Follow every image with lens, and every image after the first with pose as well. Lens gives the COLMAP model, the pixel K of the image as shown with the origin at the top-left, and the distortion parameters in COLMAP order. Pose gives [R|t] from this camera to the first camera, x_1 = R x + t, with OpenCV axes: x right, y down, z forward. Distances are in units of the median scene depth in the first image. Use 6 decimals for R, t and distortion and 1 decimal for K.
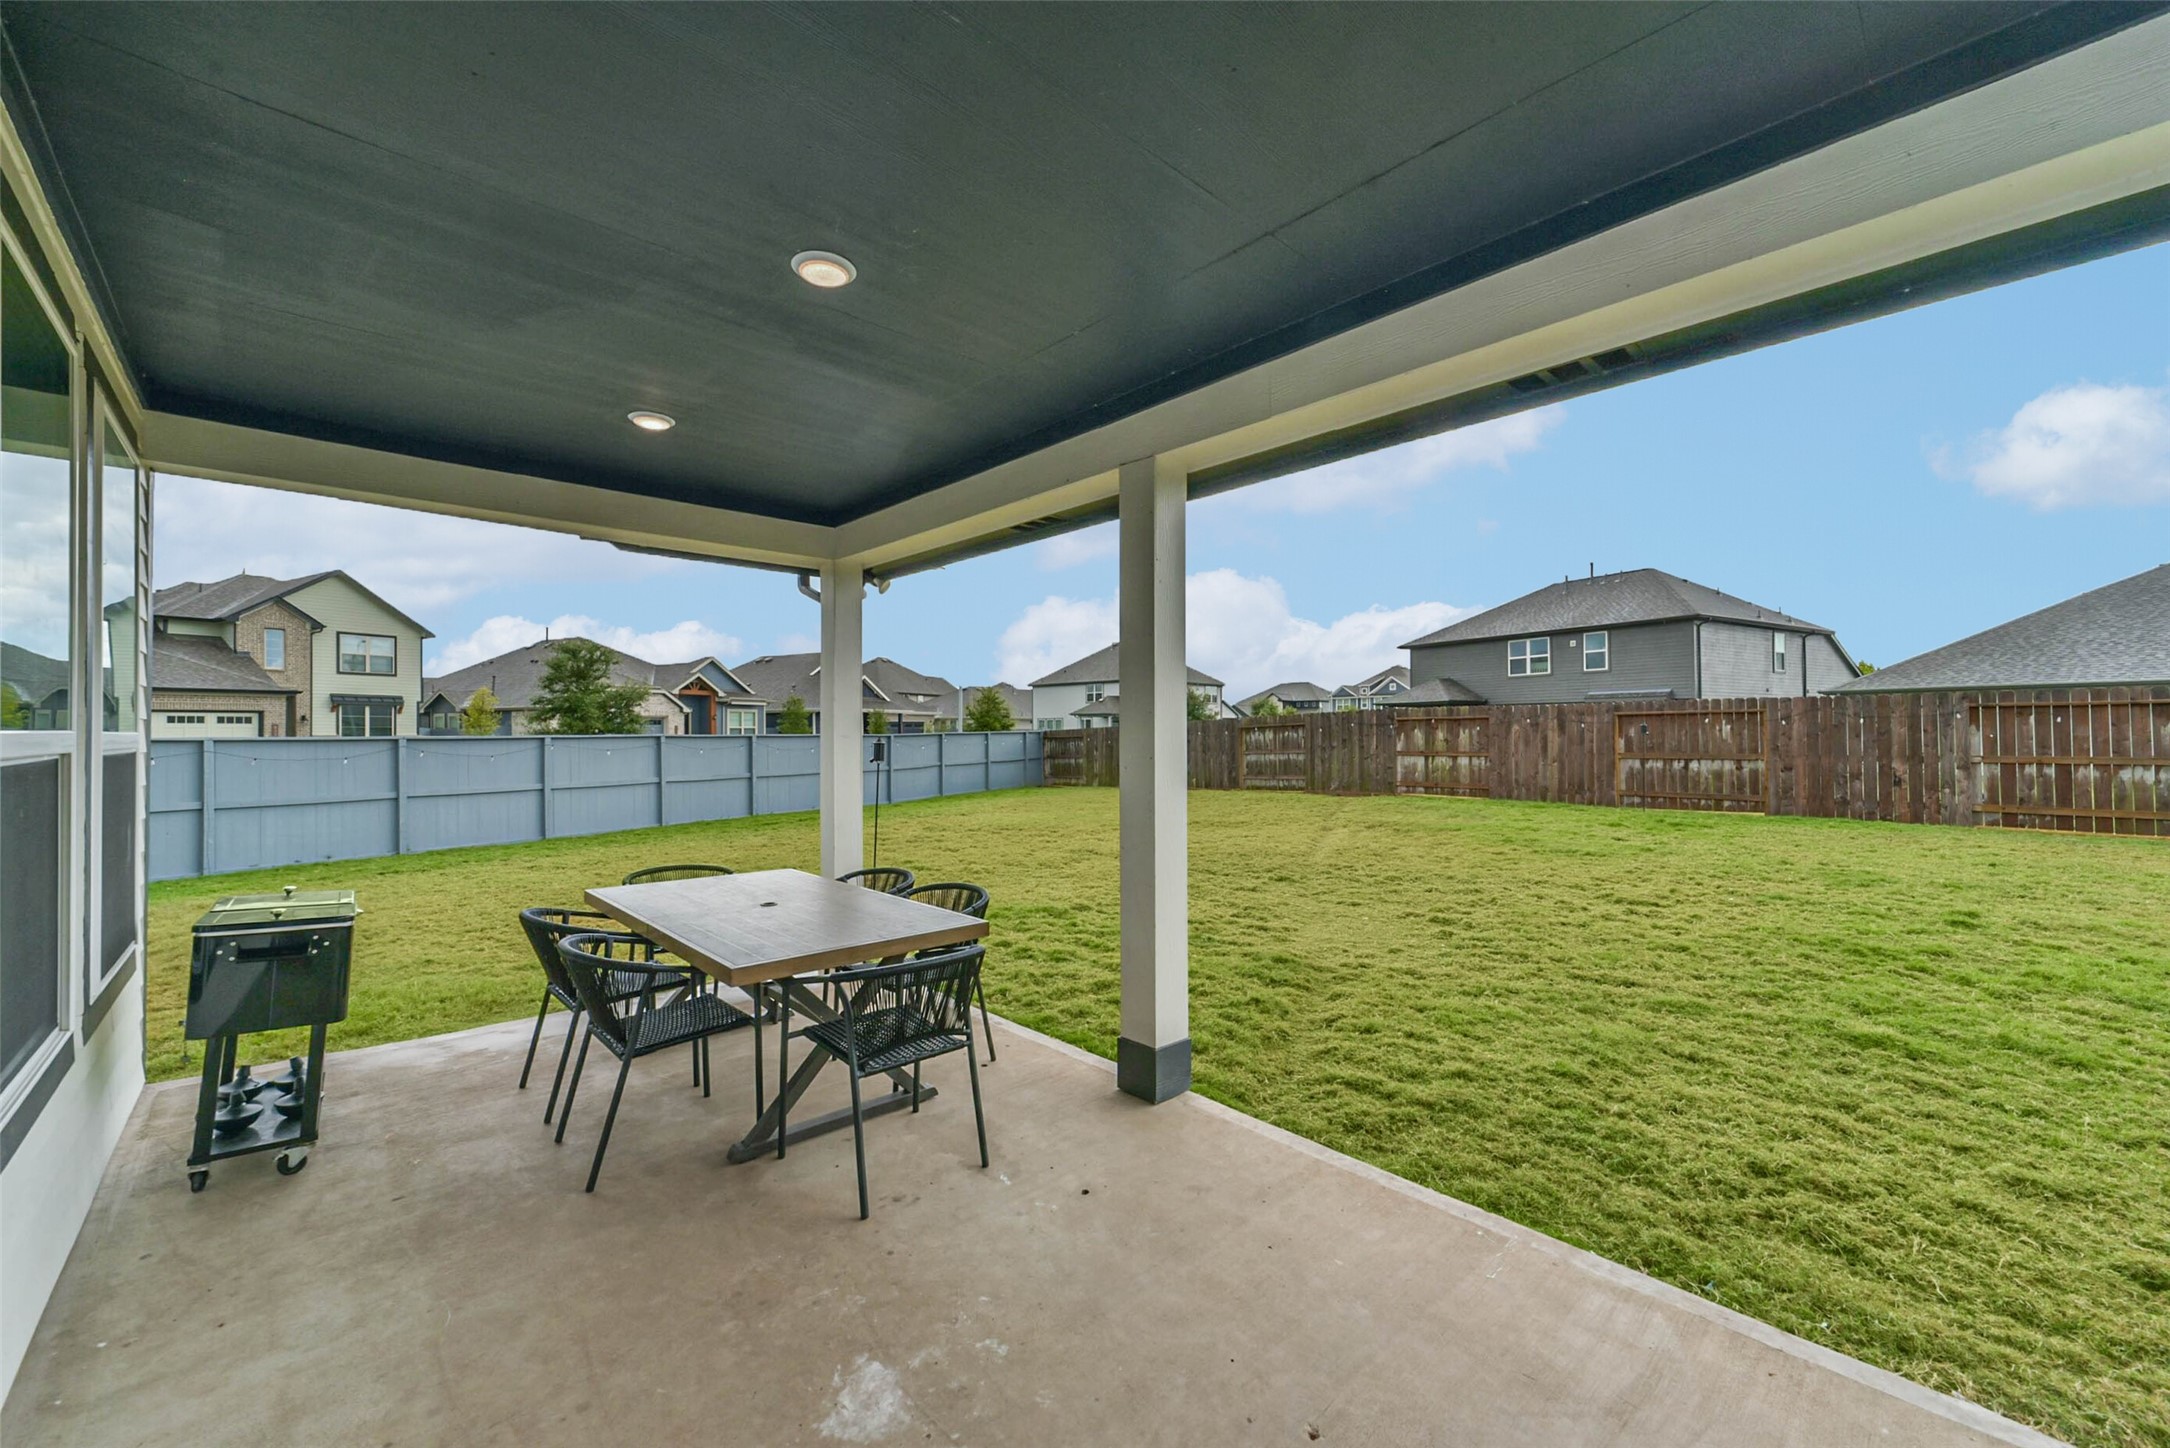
lens RADIAL K [[843.0, 0, 1085.0], [0, 843.0, 724.0], [0, 0, 1]] dist [0.009559, -0.000071]
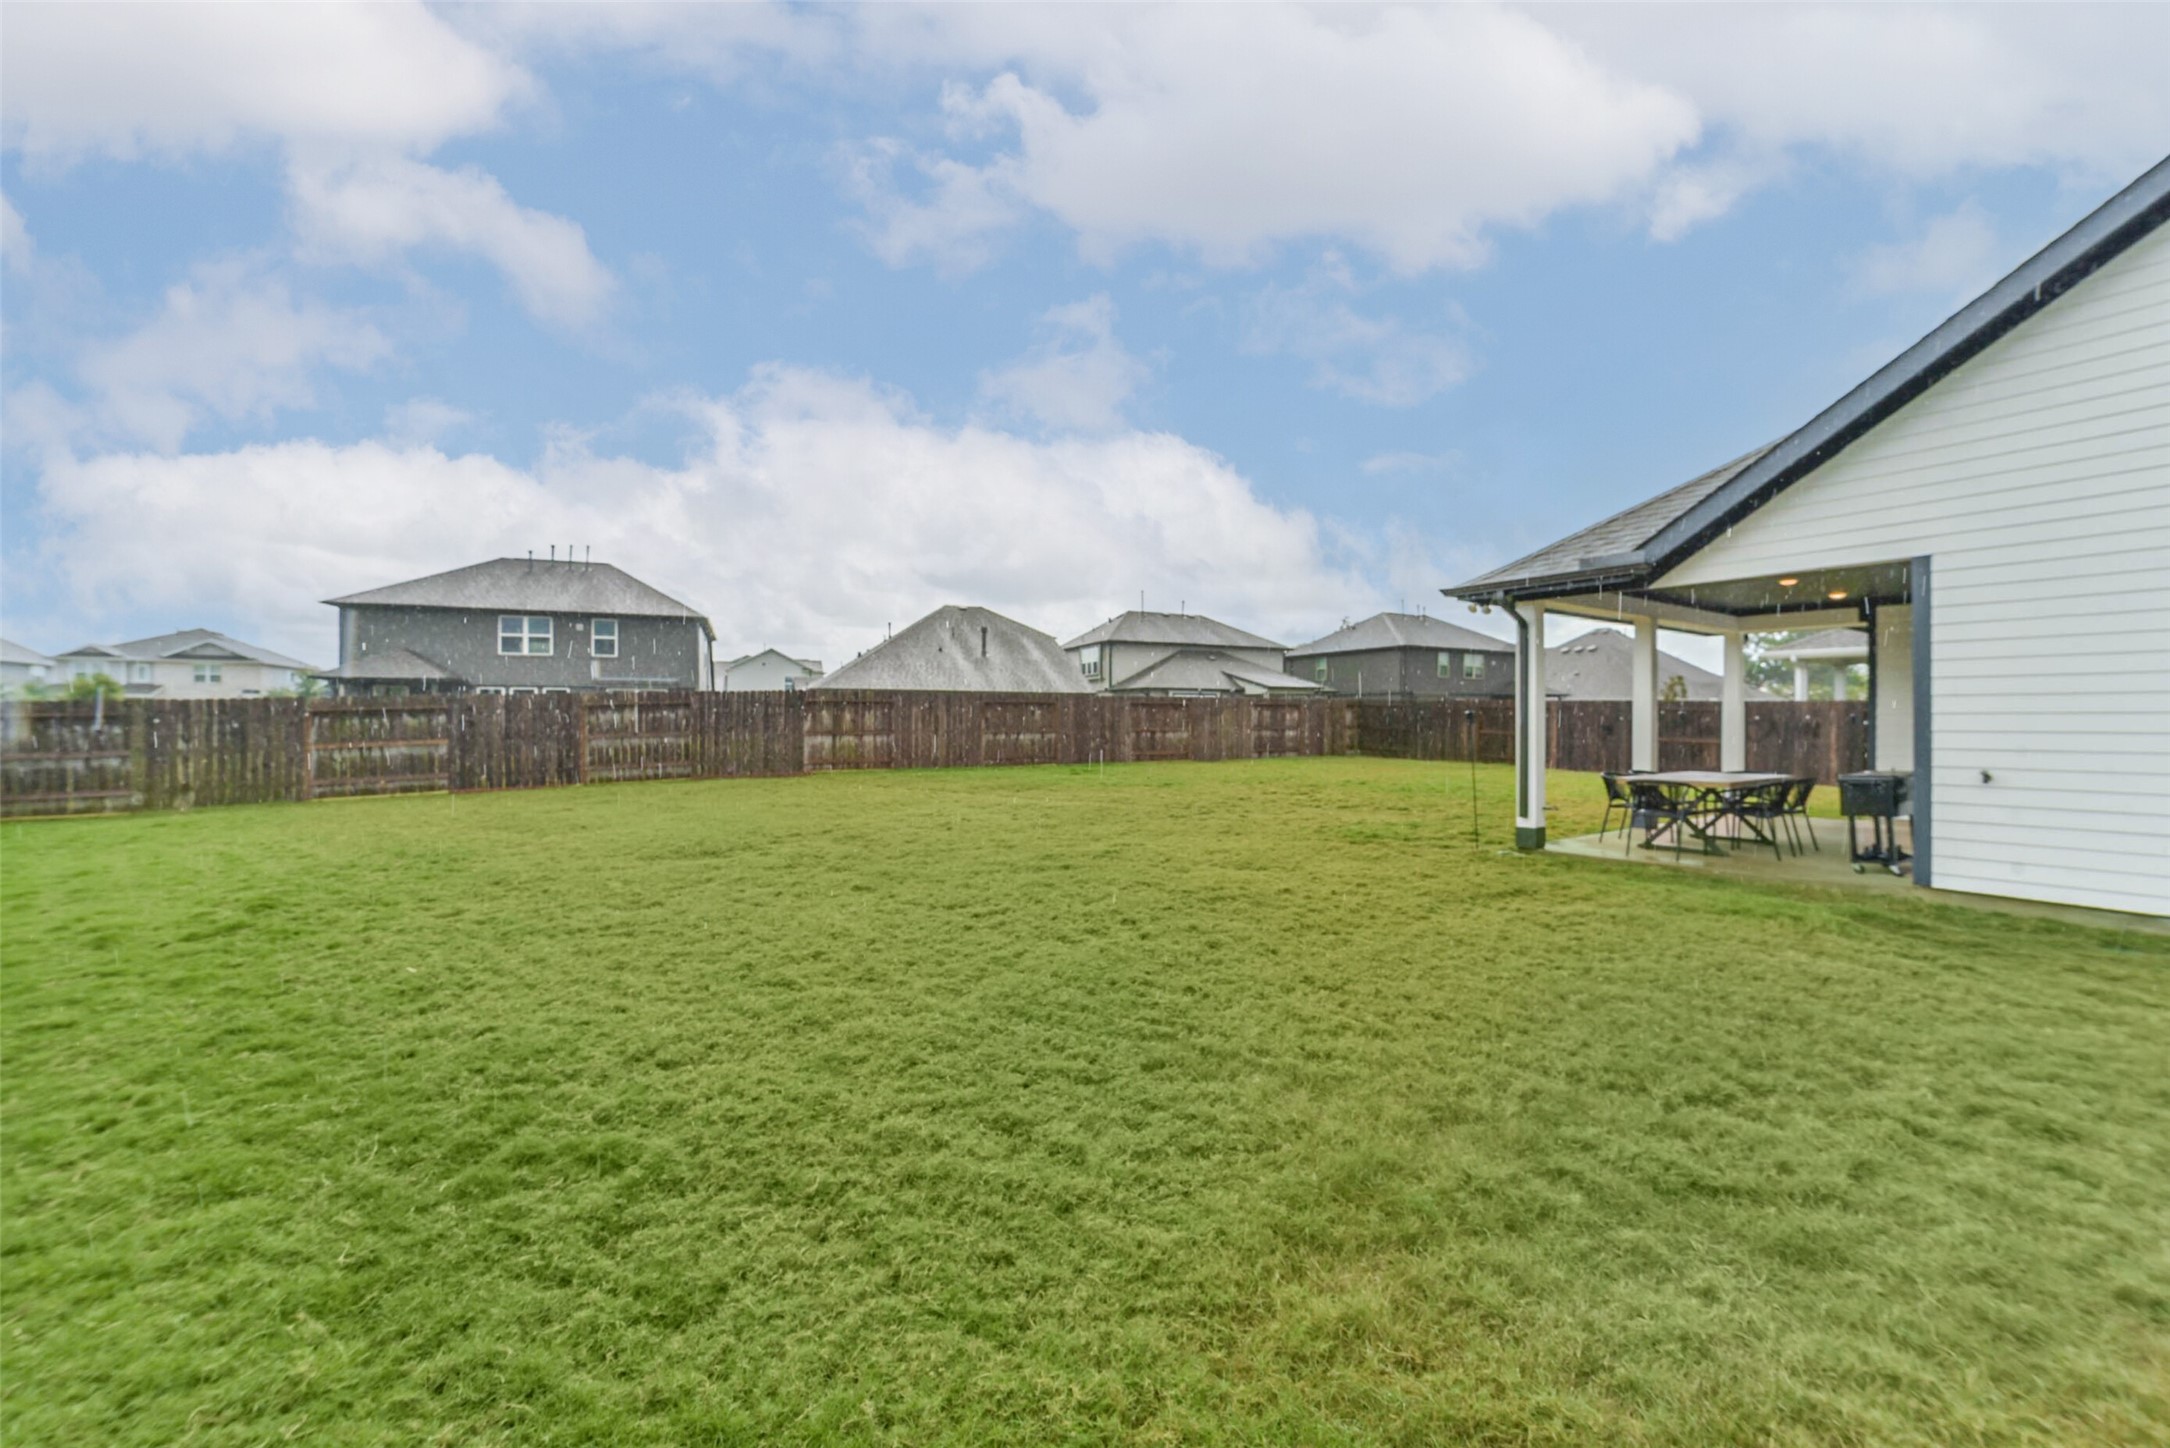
lens RADIAL K [[843.0, 0, 1085.0], [0, 843.0, 724.0], [0, 0, 1]] dist [0.009559, -0.000071]
pose [[0.161862, 0.000946, 0.986813, -0.610467], [-0.014058, 0.999900, 0.001348, 0.017033], [-0.986713, -0.014090, 0.161859, 0.496154]]
